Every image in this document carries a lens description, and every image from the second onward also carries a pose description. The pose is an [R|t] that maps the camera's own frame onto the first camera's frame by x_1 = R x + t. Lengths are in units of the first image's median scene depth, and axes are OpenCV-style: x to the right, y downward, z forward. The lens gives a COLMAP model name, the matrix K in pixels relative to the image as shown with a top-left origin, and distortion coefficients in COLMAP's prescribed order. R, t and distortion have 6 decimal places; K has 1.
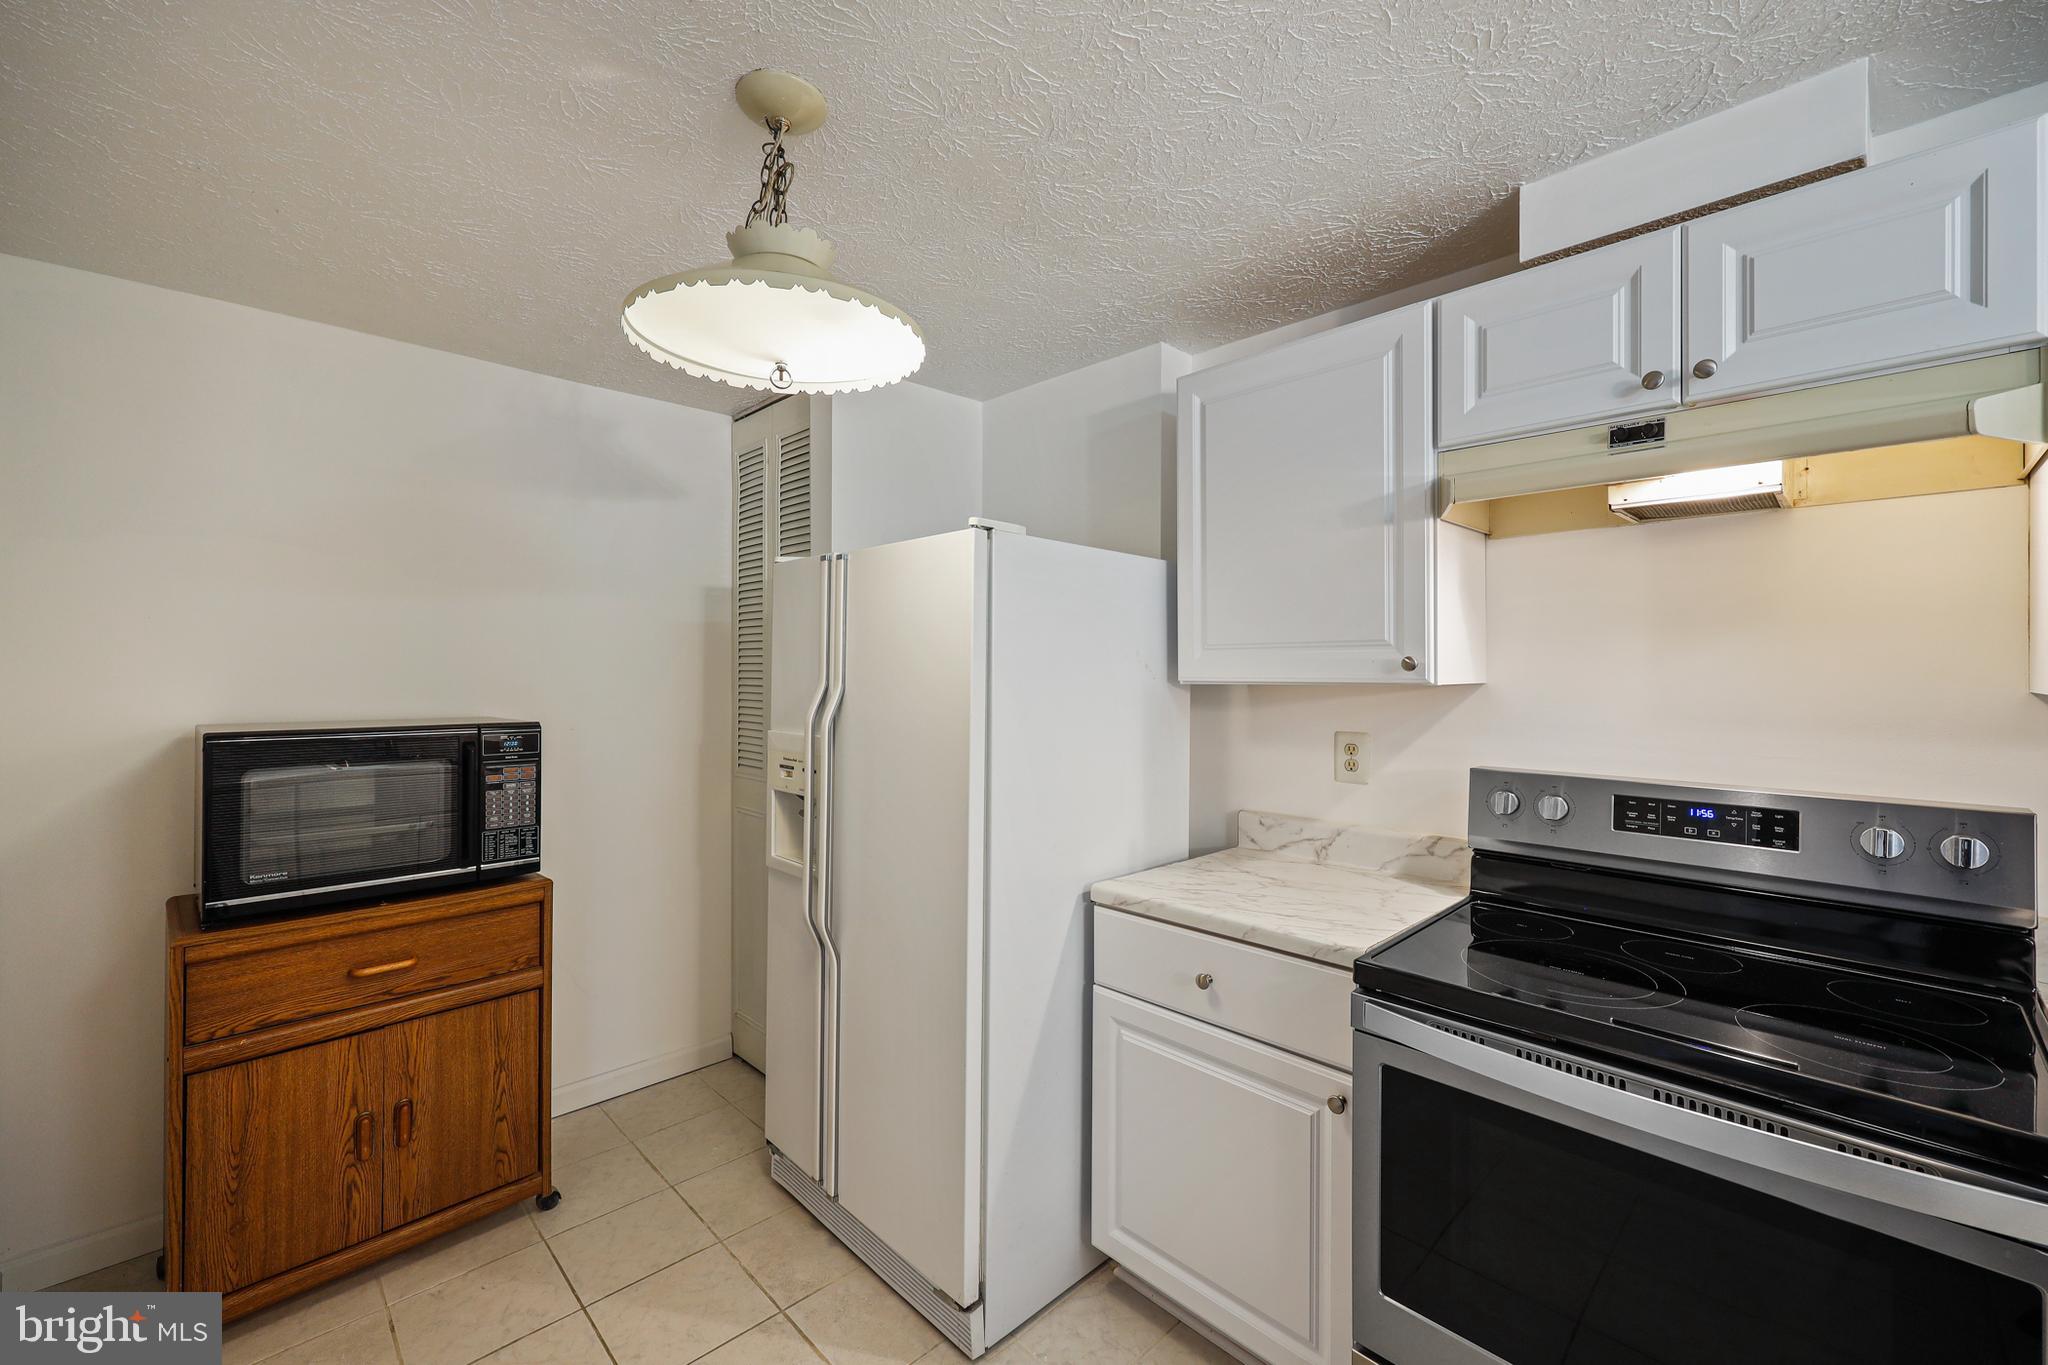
lens RADIAL K [[829.3, 0, 1024.5], [0, 829.3, 670.3], [0, 0, 1]] dist [-0.000832, 0.000239]
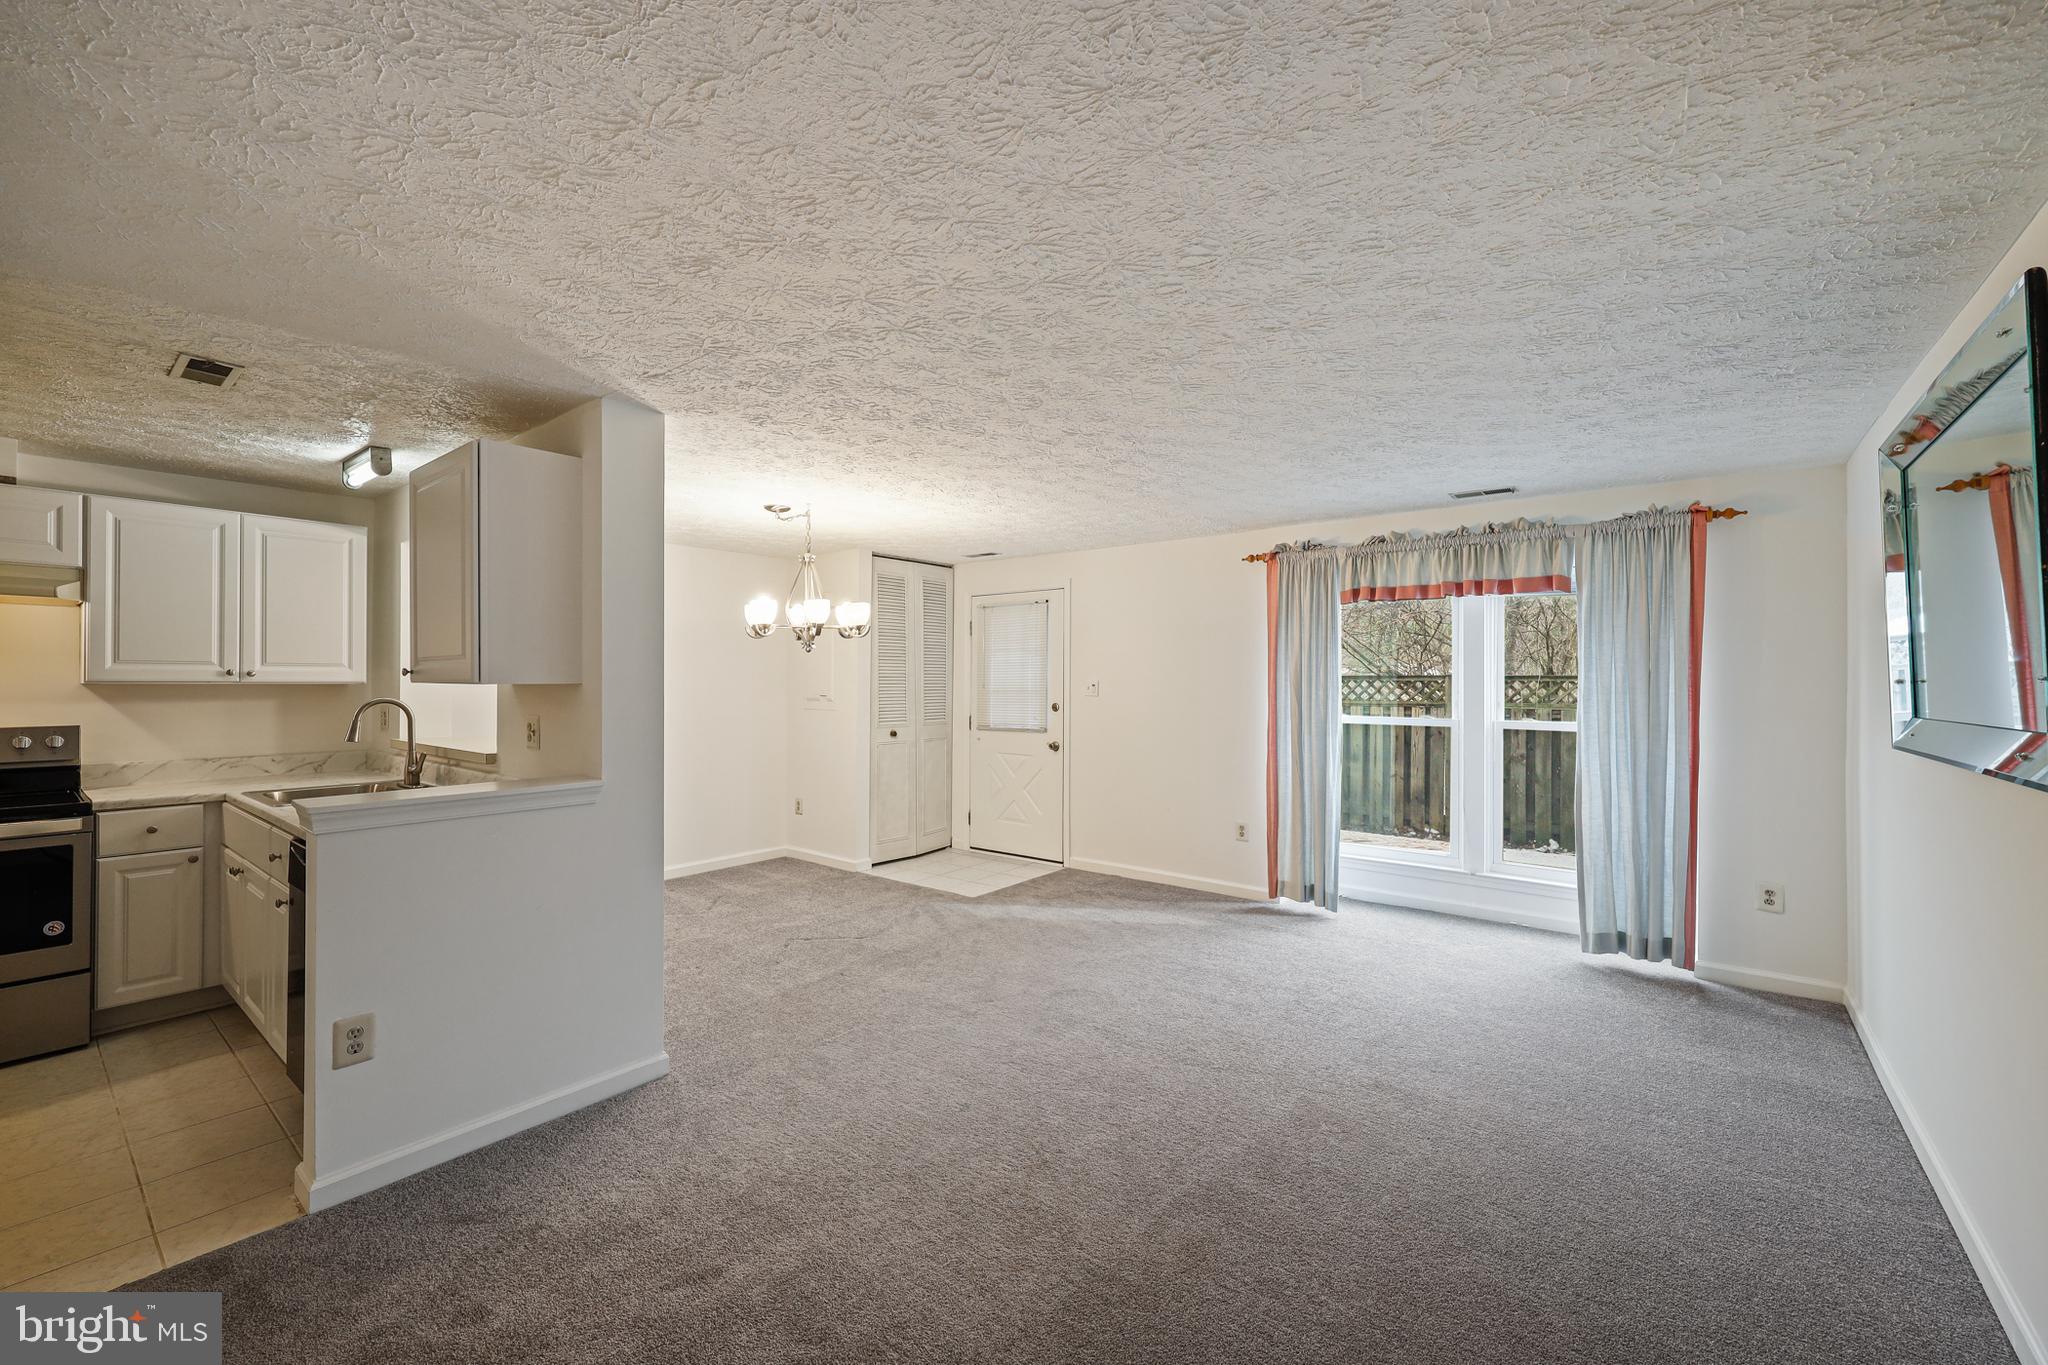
lens RADIAL K [[829.3, 0, 1021.7], [0, 829.3, 679.0], [0, 0, 1]] dist [-0.000832, 0.000239]
pose [[-0.124257, 0.000817, 0.992250, -1.470305], [-0.002435, 0.999996, -0.001128, 0.006276], [-0.992247, -0.002557, -0.124254, -1.358499]]
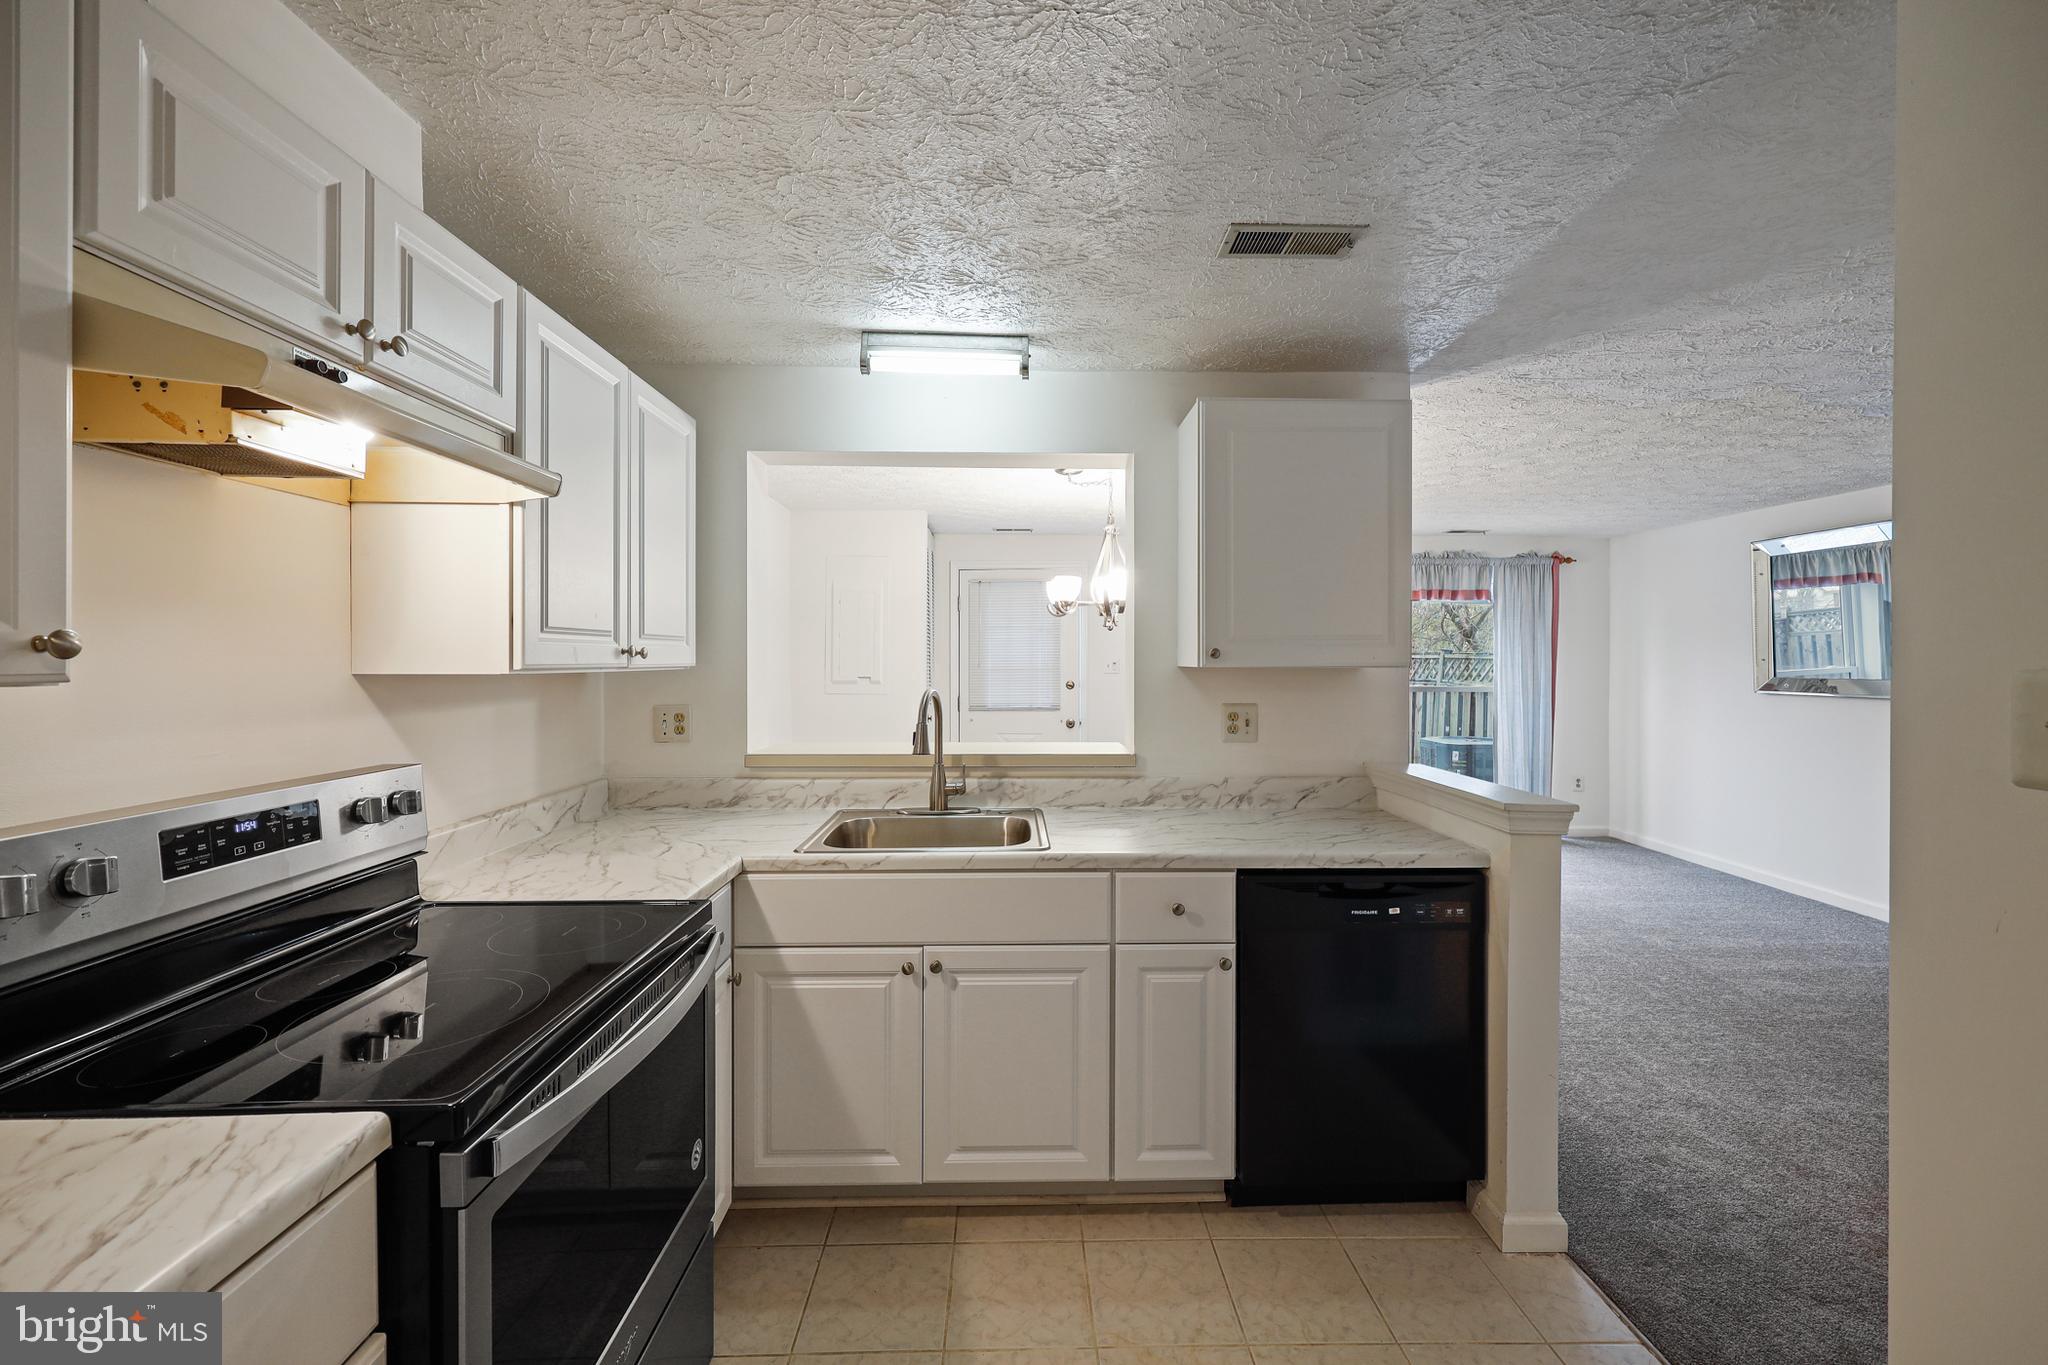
lens RADIAL K [[829.3, 0, 1019.4], [0, 829.3, 663.4], [0, 0, 1]] dist [-0.000832, 0.000239]
pose [[-0.725899, -0.006377, 0.687771, -0.295843], [-0.000931, 0.999965, 0.008289, -0.001312], [-0.687800, 0.005377, -0.725880, 0.950004]]
